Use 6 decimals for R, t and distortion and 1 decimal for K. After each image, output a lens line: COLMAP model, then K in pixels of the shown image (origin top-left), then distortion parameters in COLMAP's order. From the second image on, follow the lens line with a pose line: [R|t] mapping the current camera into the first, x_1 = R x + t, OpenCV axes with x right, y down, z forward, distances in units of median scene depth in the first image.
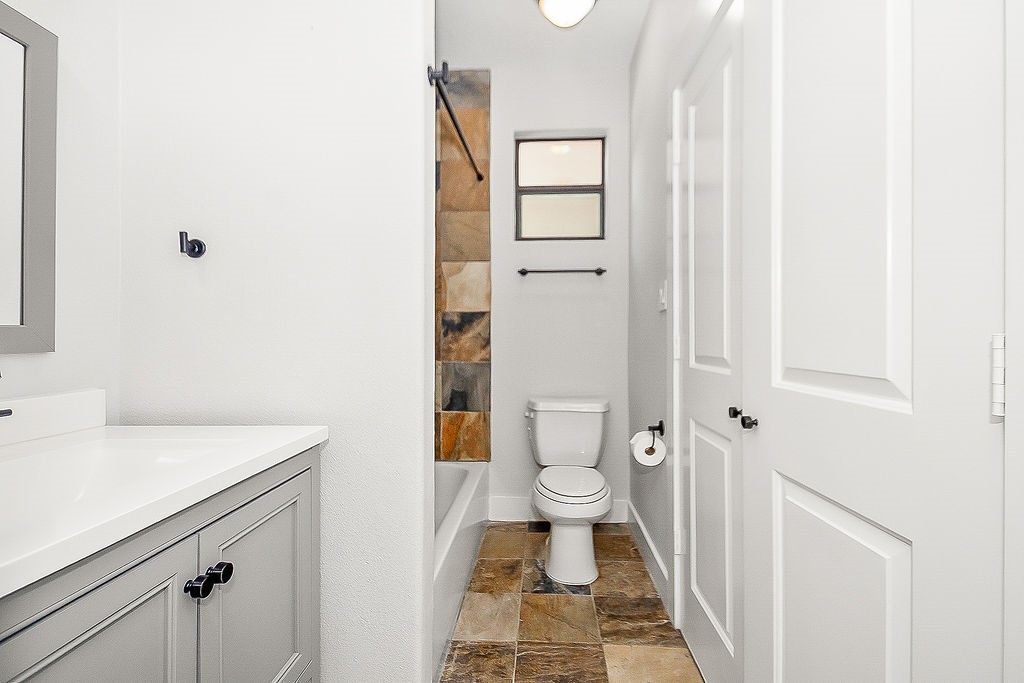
lens RADIAL K [[451.7, 0, 509.1], [0, 451.7, 336.7], [0, 0, 1]] dist [0.016303, -0.000334]
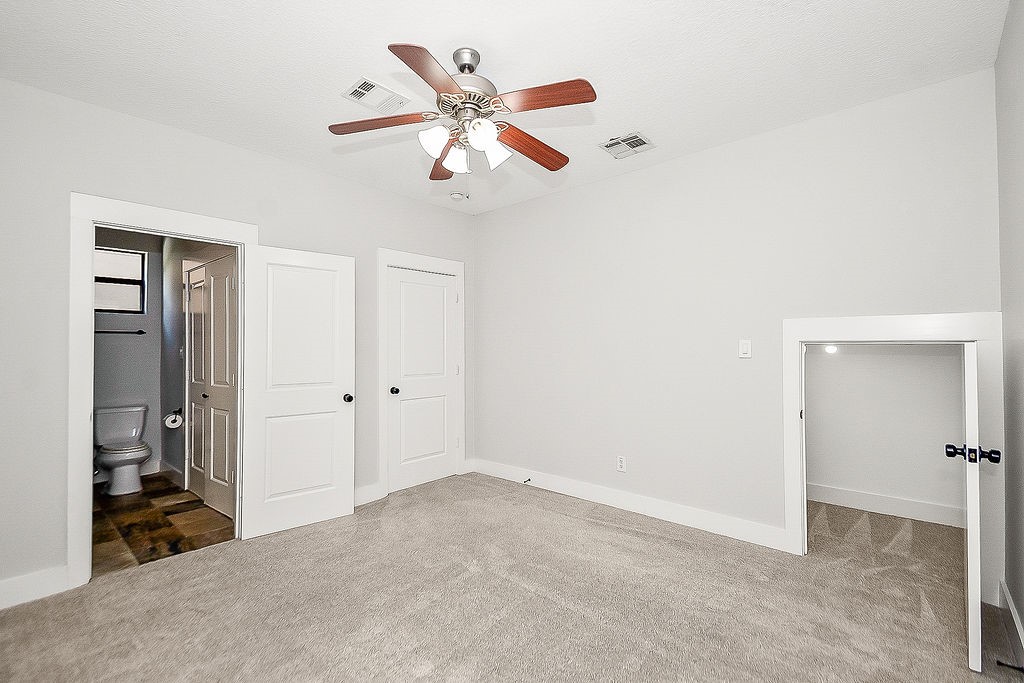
lens RADIAL K [[451.7, 0, 502.9], [0, 451.7, 344.5], [0, 0, 1]] dist [0.016303, -0.000334]
pose [[0.607988, 0.010030, 0.793883, -0.500936], [0.004733, 0.999857, -0.016257, -0.087963], [-0.793932, 0.013641, 0.607853, -1.696239]]
